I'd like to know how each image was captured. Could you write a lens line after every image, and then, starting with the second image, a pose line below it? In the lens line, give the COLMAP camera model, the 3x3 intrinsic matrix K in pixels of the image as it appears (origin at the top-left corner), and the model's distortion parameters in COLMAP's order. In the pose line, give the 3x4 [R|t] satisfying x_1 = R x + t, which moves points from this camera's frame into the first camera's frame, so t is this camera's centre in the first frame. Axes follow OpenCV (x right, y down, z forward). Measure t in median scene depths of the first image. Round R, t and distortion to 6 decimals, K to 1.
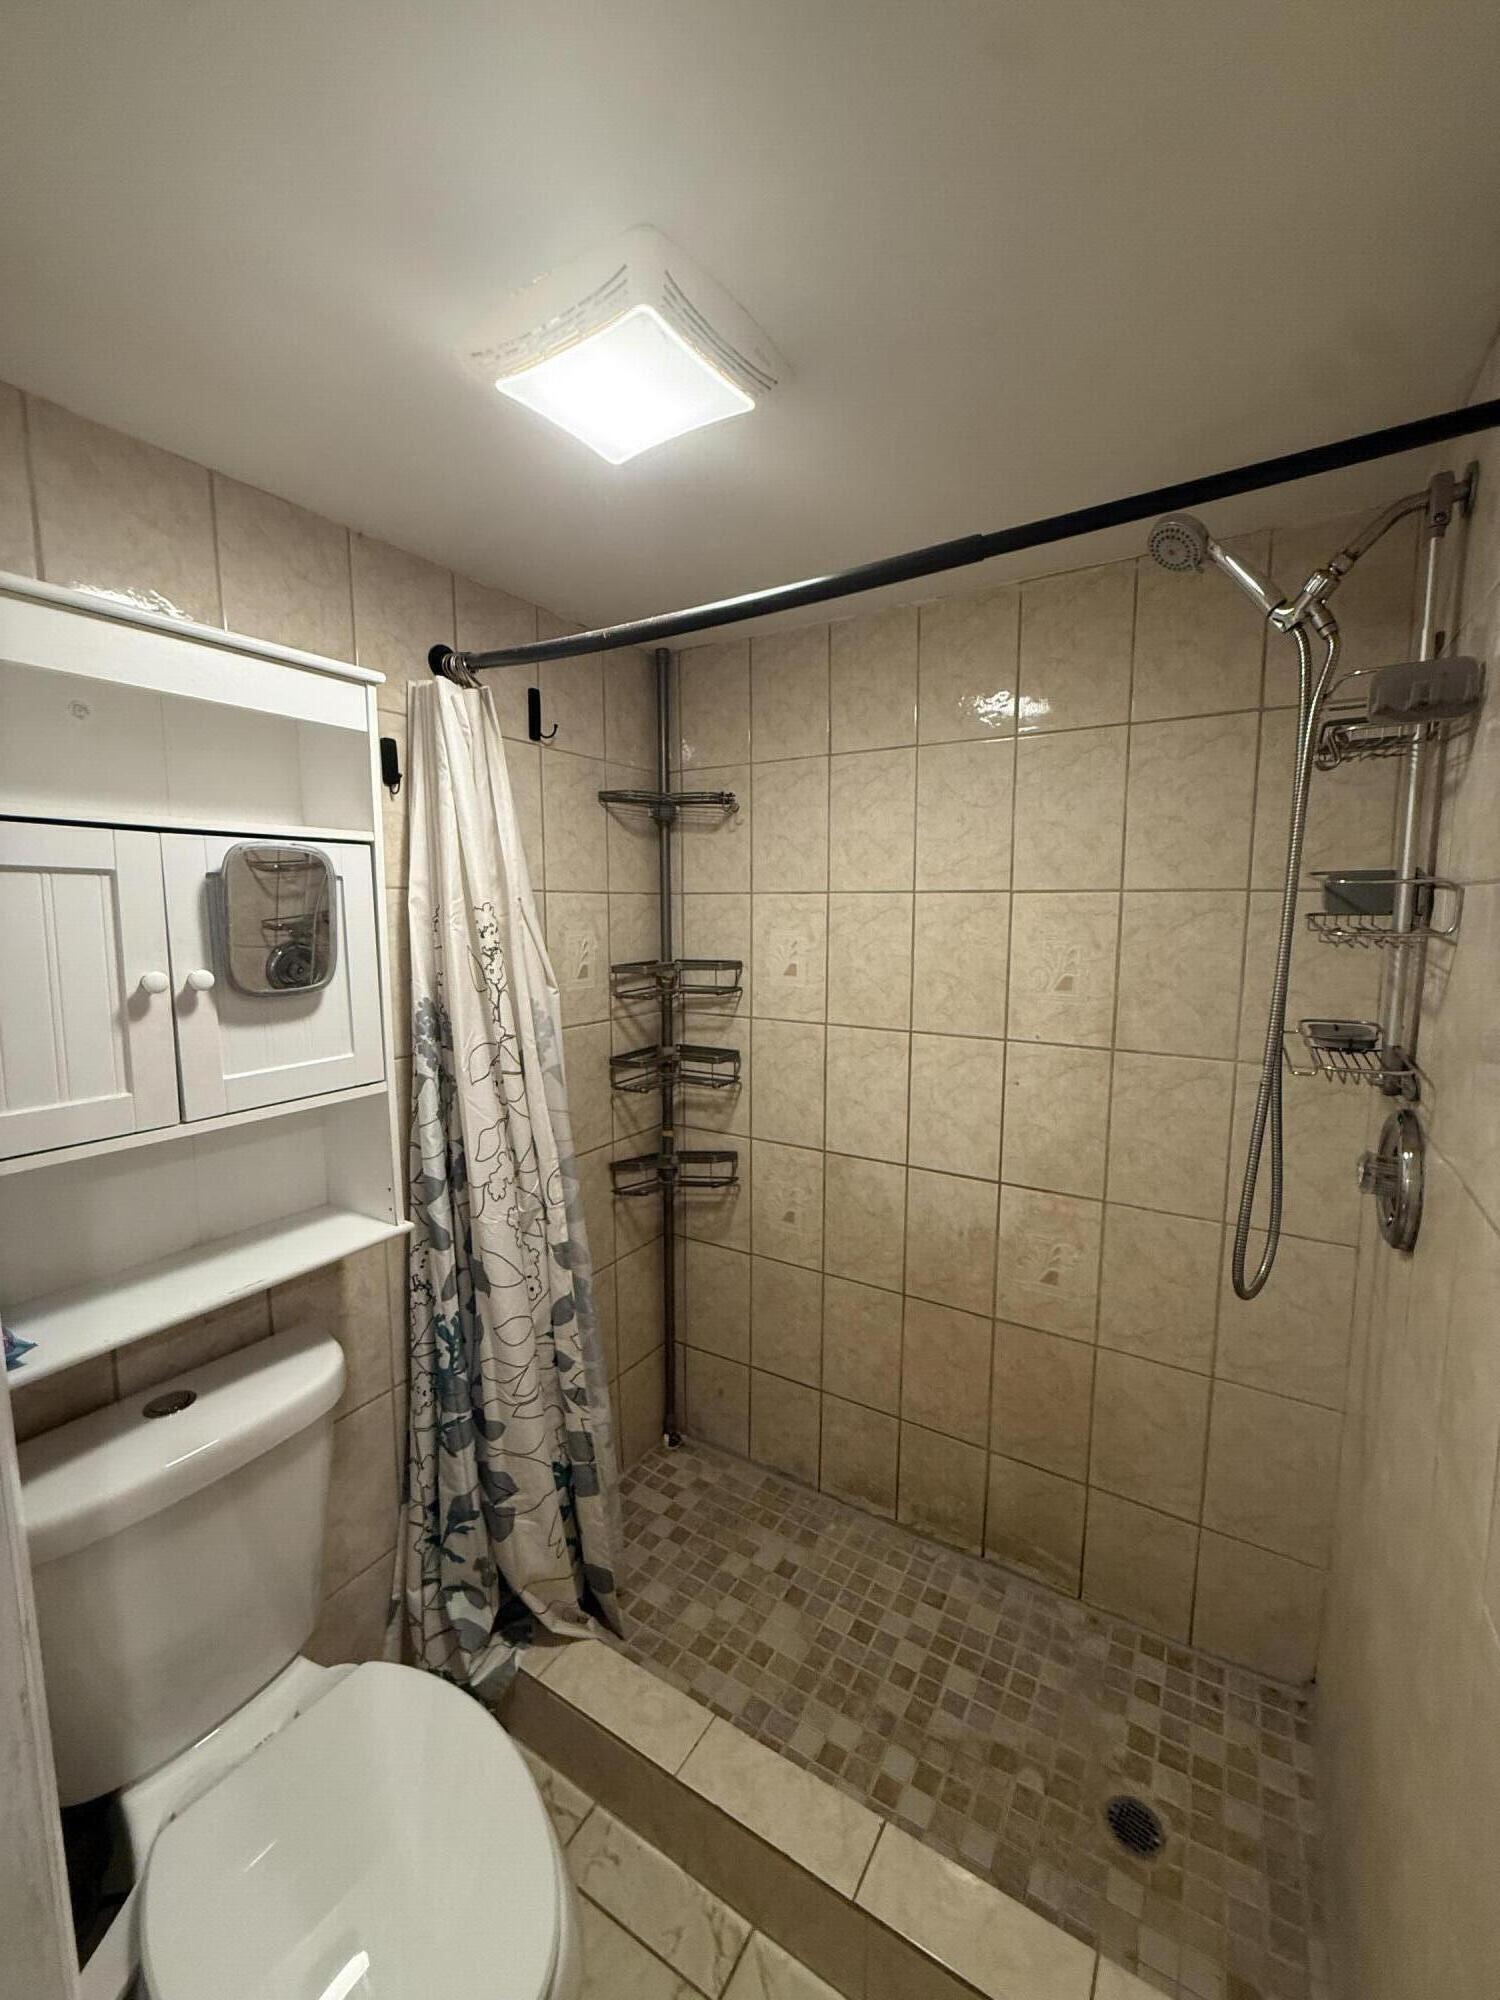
lens RADIAL K [[799.9, 0, 753.2], [0, 799.9, 1004.6], [0, 0, 1]] dist [-0.000549, -0.000362]
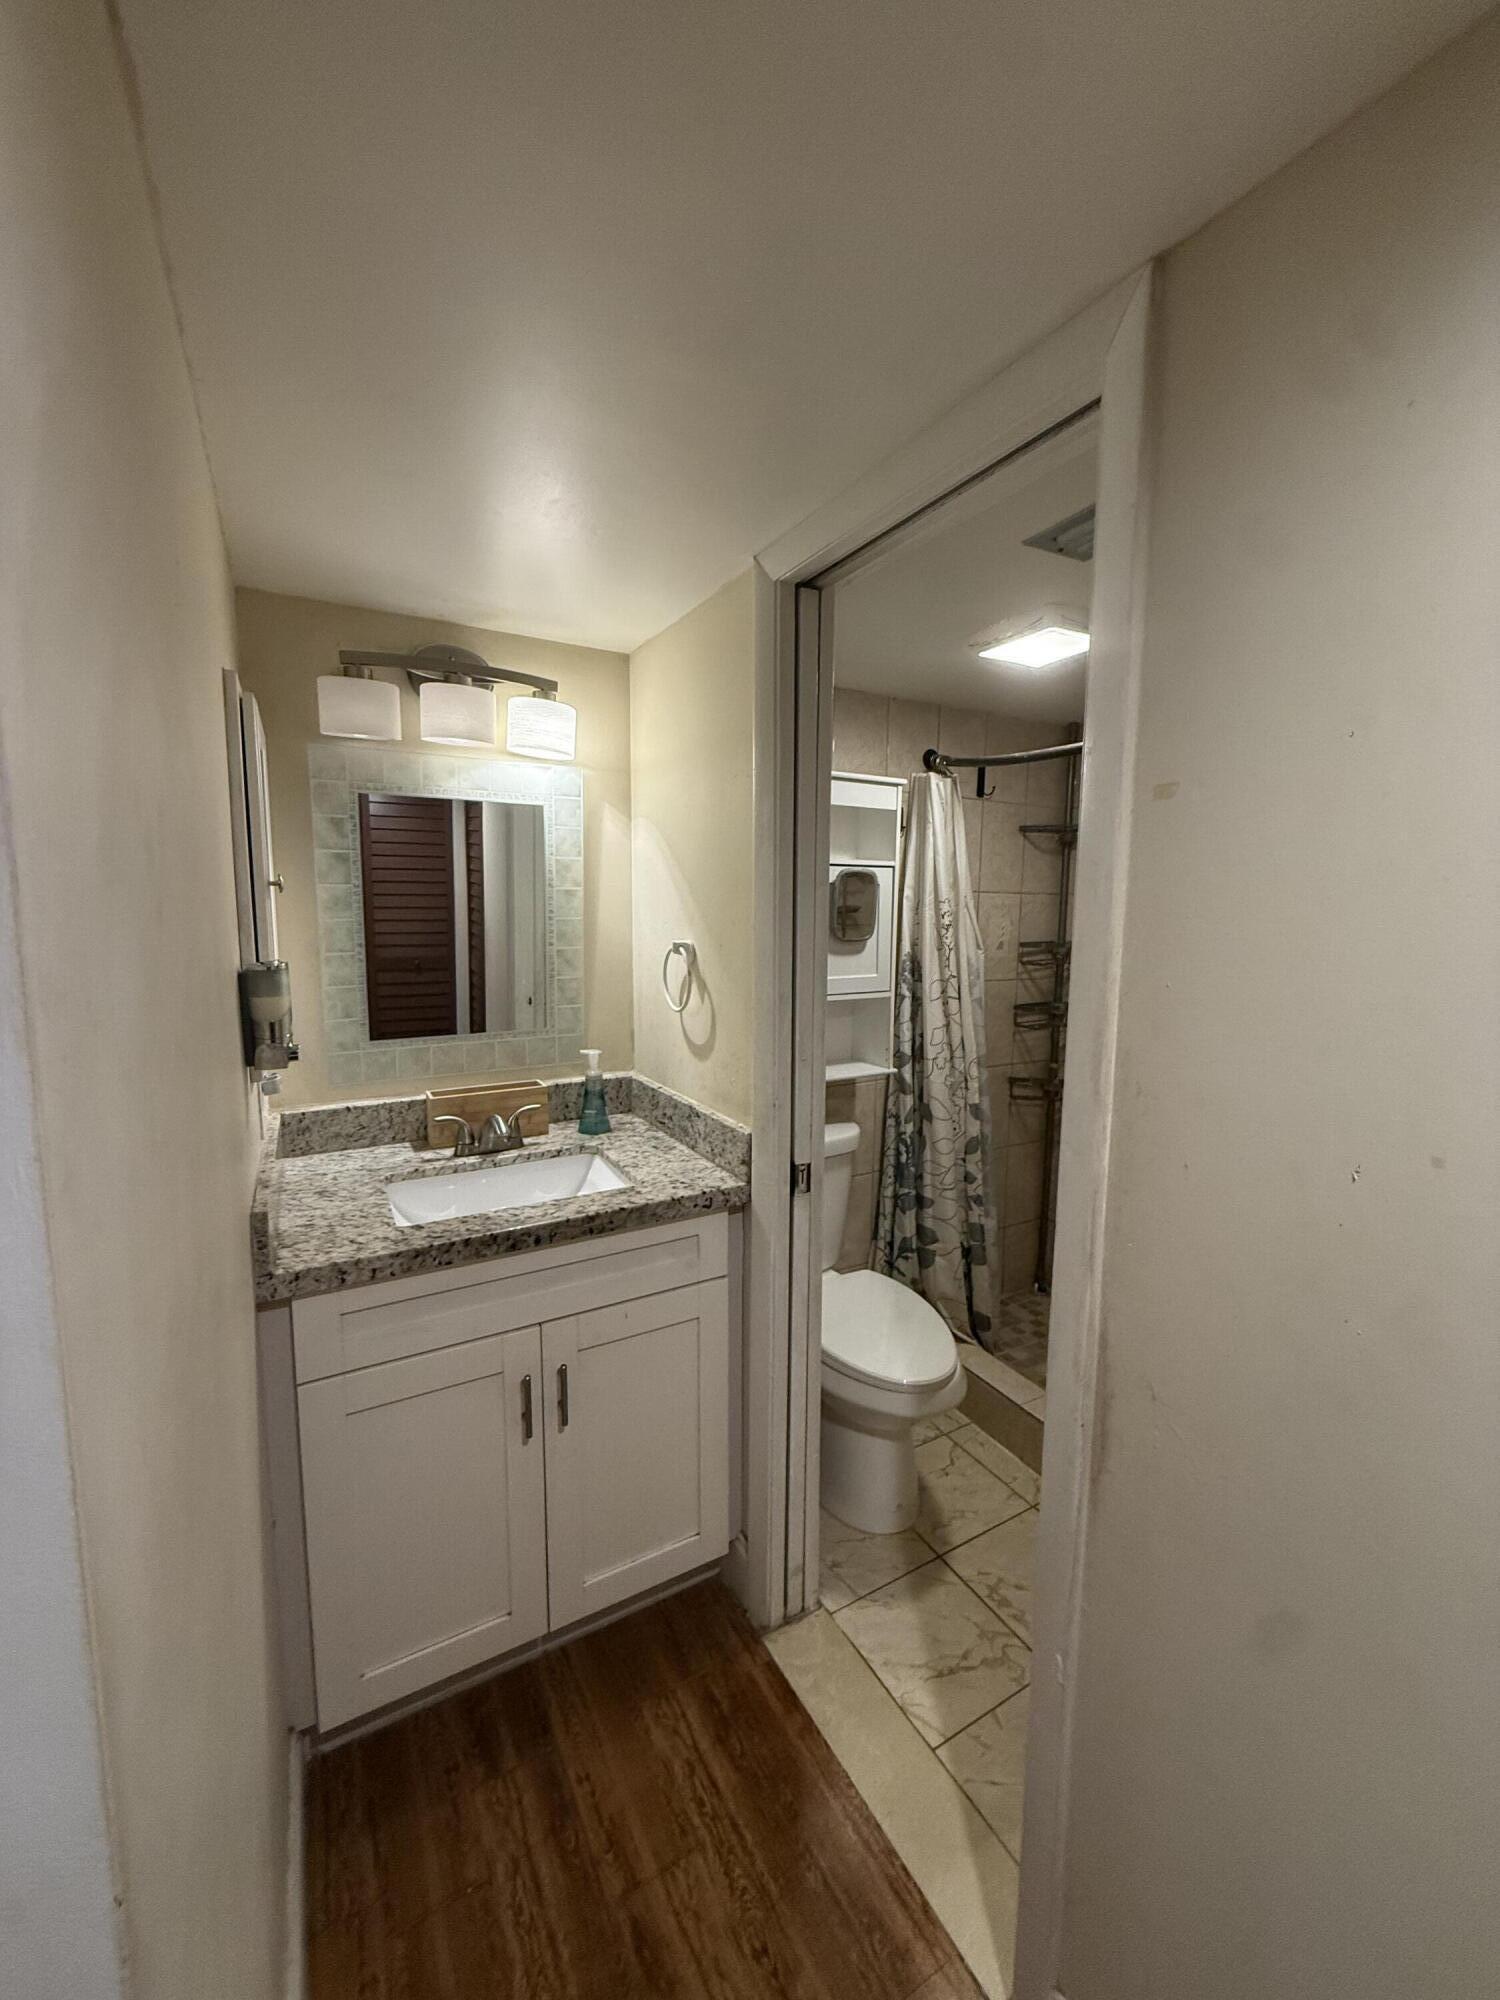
lens RADIAL K [[799.9, 0, 756.4], [0, 799.9, 996.2], [0, 0, 1]] dist [-0.000549, -0.000362]
pose [[0.873108, 0.066953, -0.482907, 0.156353], [-0.072704, 0.997330, 0.006825, 0.100585], [0.482075, 0.029151, 0.875645, -0.701094]]
